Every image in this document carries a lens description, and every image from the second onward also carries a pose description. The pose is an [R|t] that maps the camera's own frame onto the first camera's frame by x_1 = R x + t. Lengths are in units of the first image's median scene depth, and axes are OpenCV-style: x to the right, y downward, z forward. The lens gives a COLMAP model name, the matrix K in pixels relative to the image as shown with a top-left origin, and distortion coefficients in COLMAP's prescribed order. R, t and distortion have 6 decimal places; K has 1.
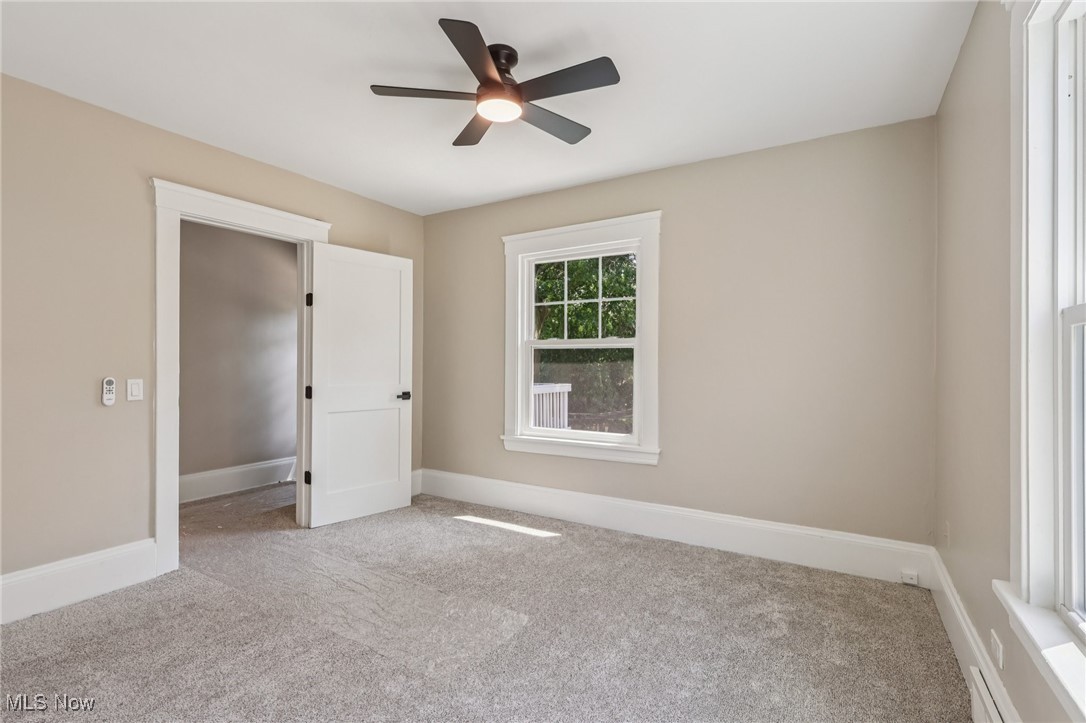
lens RADIAL K [[508.1, 0, 540.4], [0, 508.1, 363.8], [0, 0, 1]] dist [-0.006386, 0.005028]
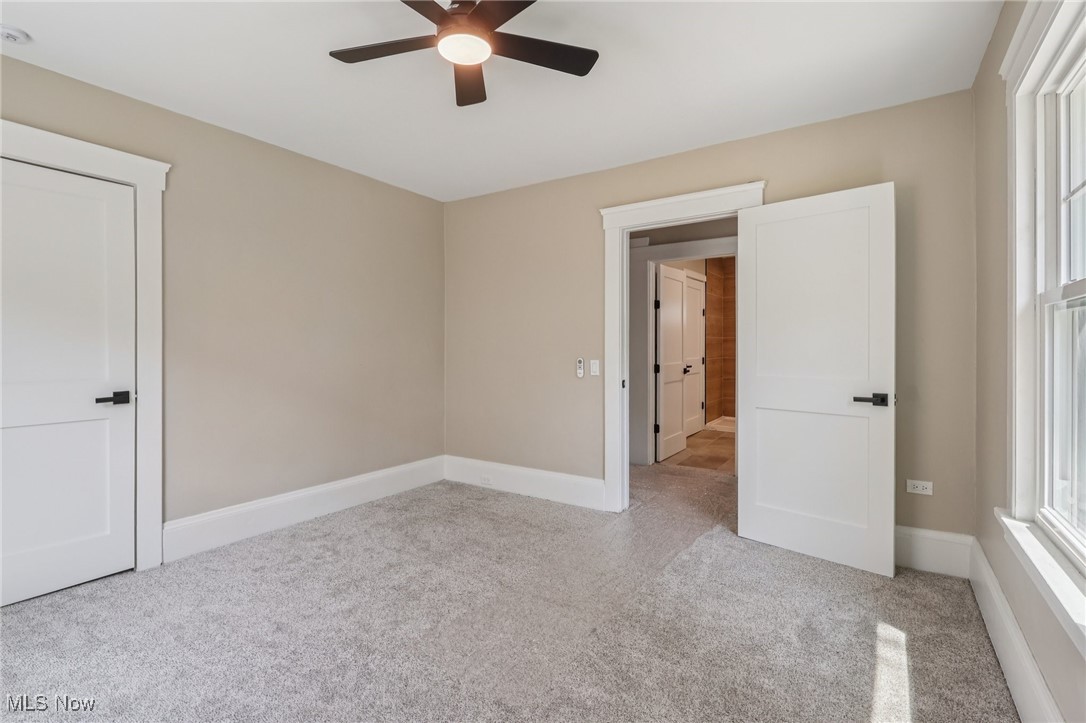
lens RADIAL K [[508.1, 0, 541.3], [0, 508.1, 351.6], [0, 0, 1]] dist [-0.006386, 0.005028]
pose [[-0.039576, 0.000158, -0.999217, 0.490840], [-0.006510, 0.999979, 0.000416, 0.006261], [0.999195, 0.006521, -0.039574, 0.765166]]
